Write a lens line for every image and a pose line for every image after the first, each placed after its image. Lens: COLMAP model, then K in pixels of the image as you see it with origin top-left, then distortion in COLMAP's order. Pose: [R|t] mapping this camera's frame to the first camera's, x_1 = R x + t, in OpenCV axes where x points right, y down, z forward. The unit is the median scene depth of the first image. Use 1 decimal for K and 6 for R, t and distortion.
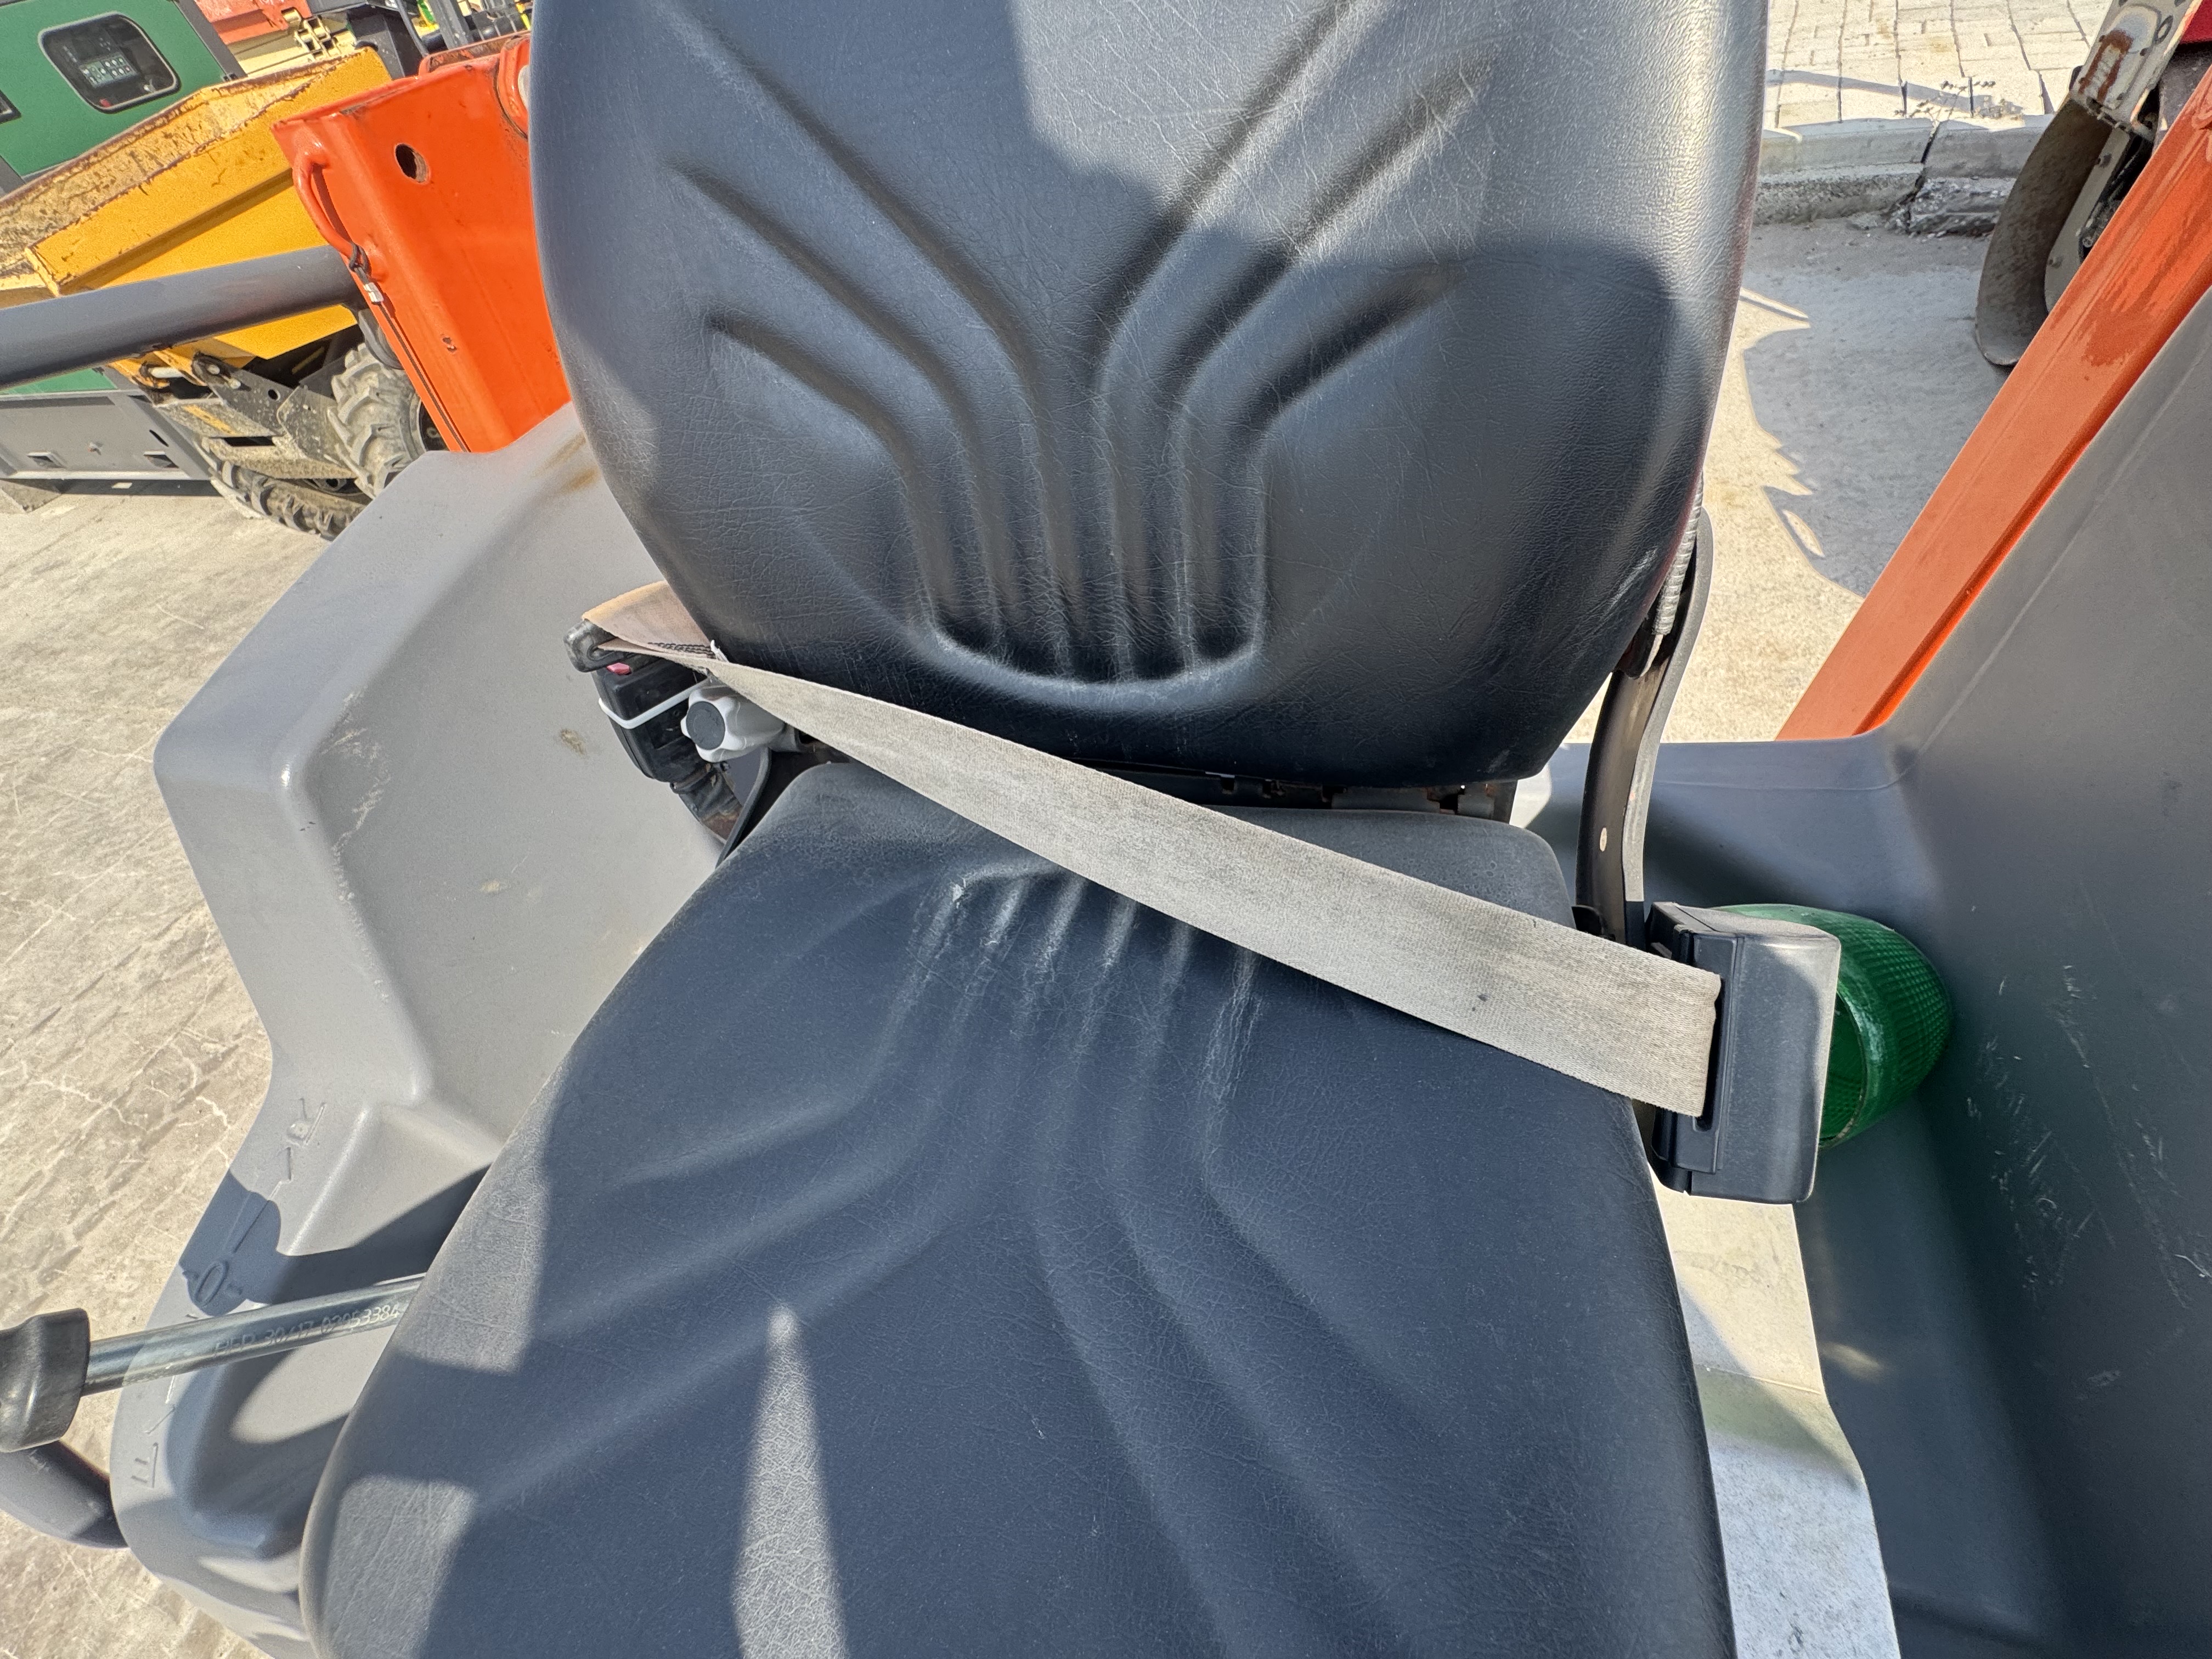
lens RADIAL K [[894.1, 0, 1113.9], [0, 894.1, 833.7], [0, 0, 1]] dist [-0.003705, 0.000145]
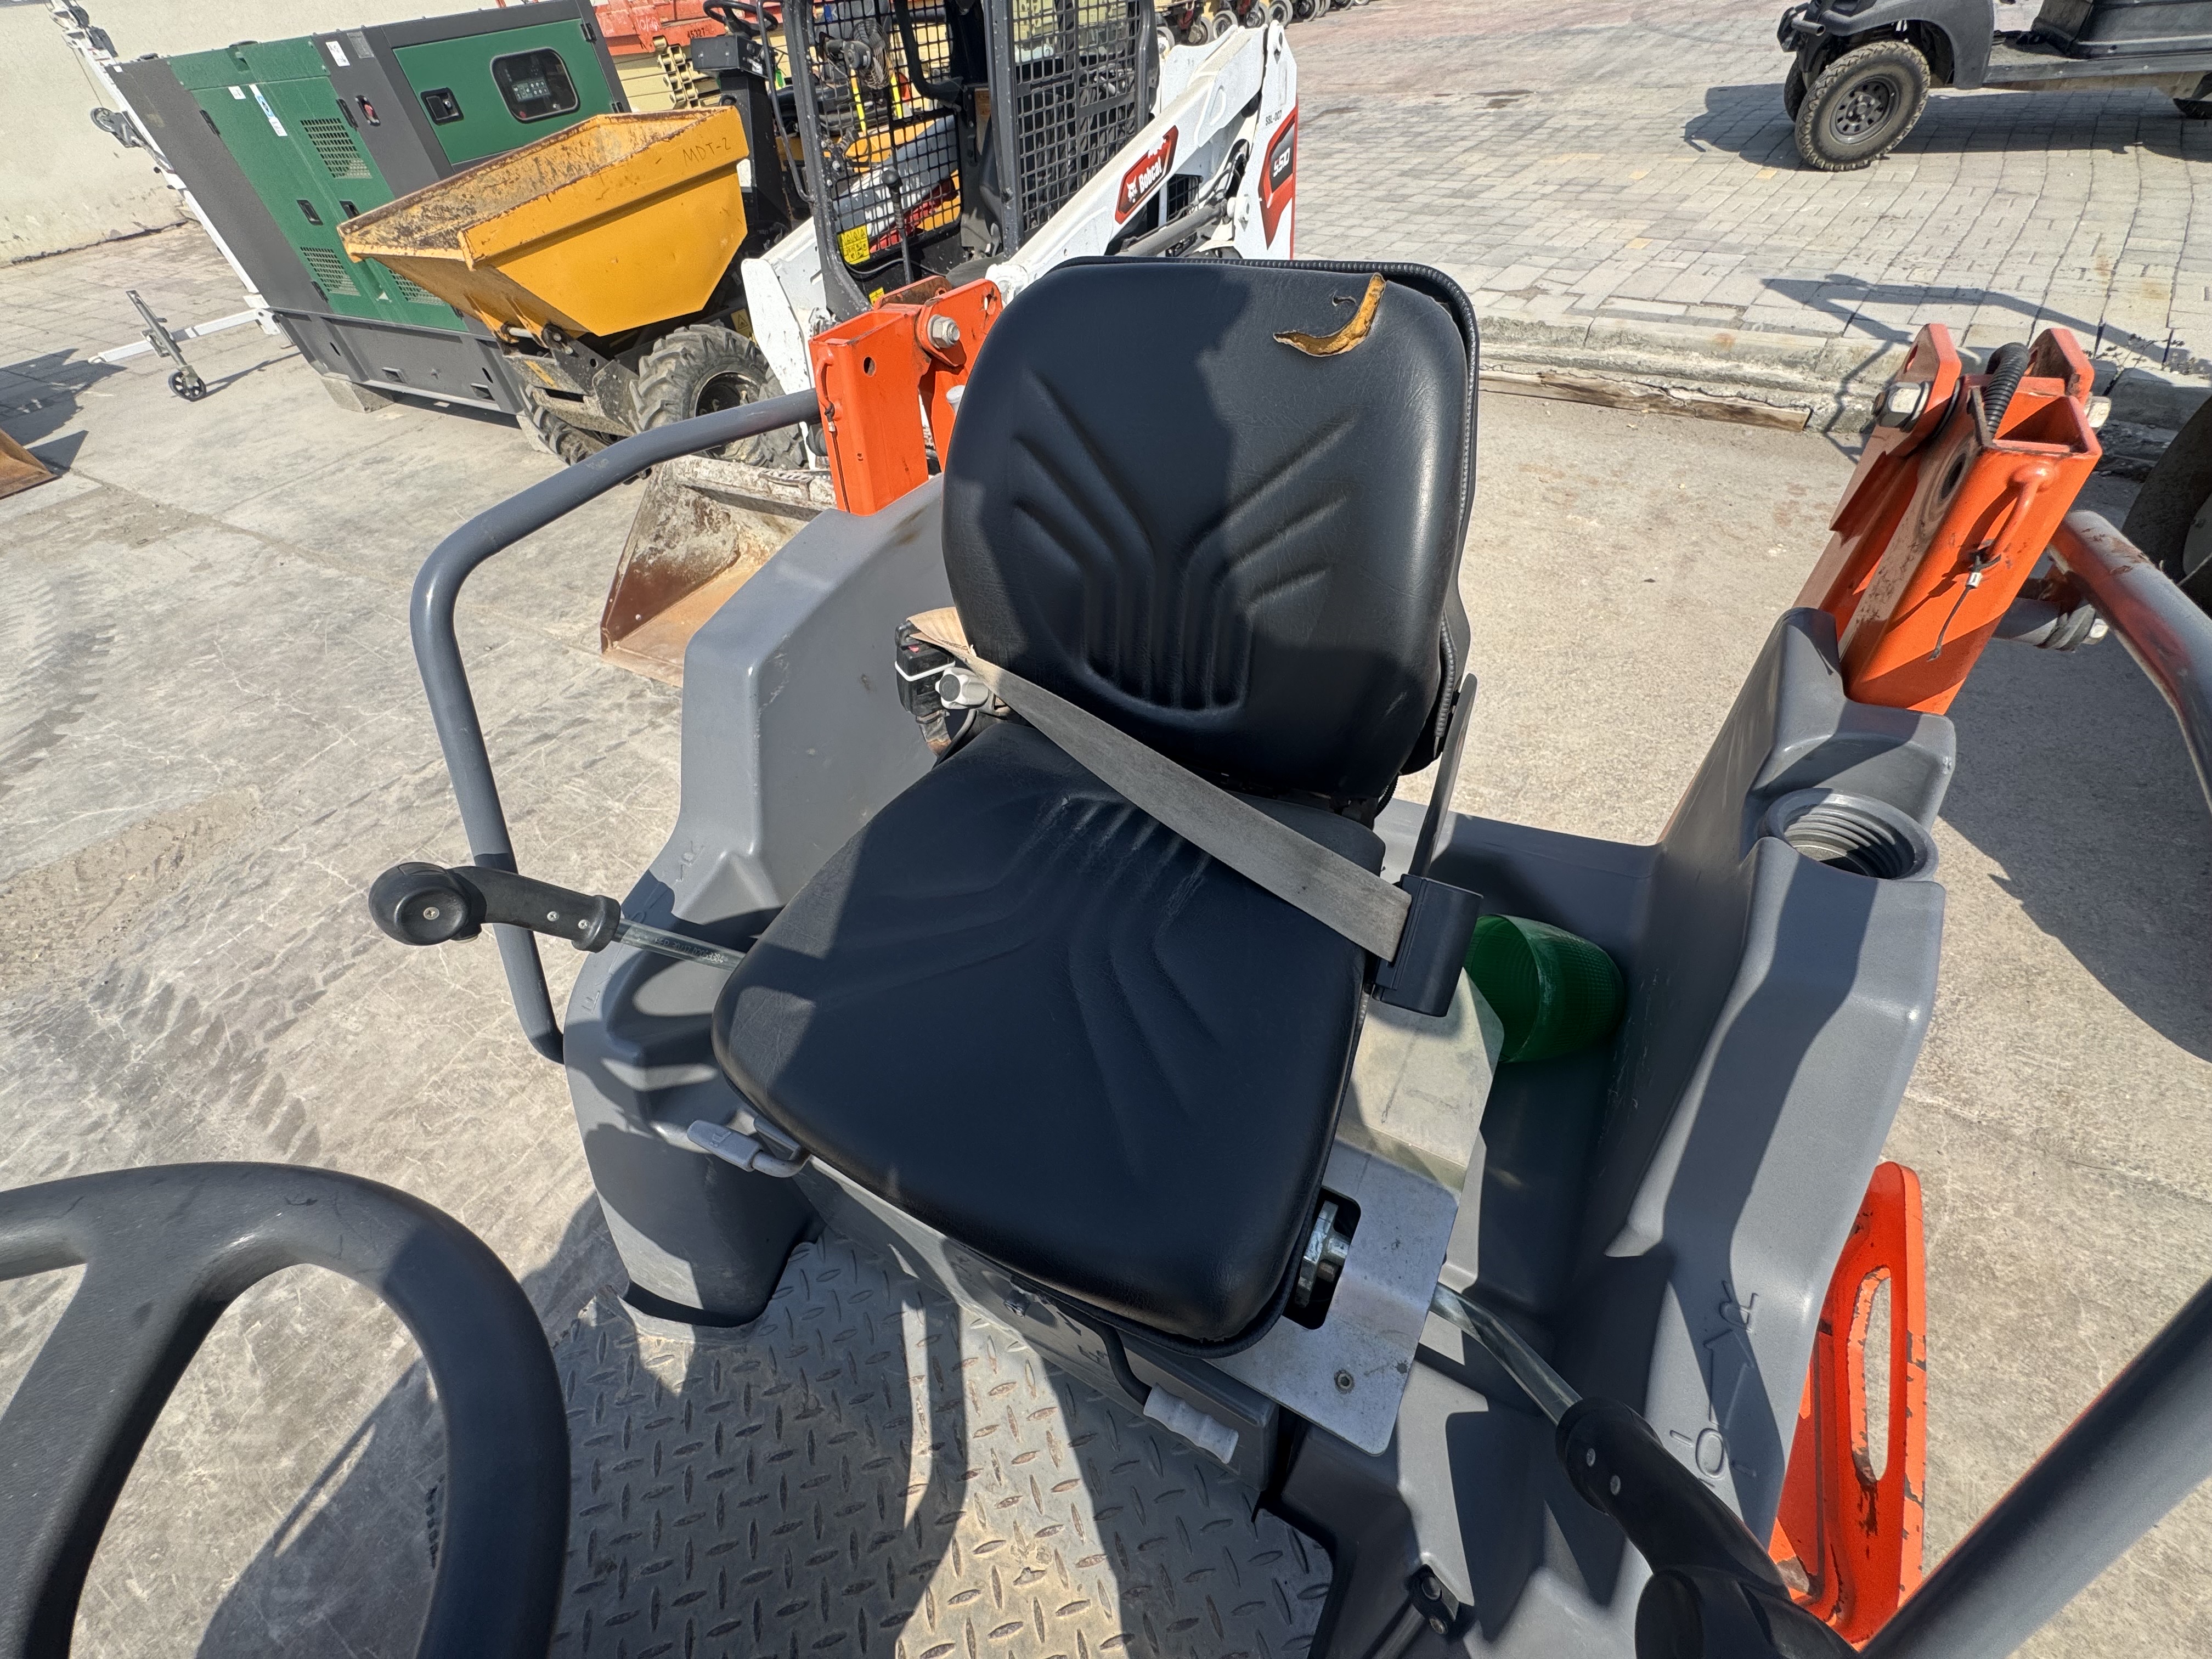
lens RADIAL K [[894.1, 0, 1117.5], [0, 894.1, 836.4], [0, 0, 1]] dist [-0.003705, 0.000145]
pose [[0.971206, 0.215881, -0.100767, 0.023435], [-0.220287, 0.974817, -0.034730, 0.031152], [0.090732, 0.055928, 0.994304, -0.146265]]
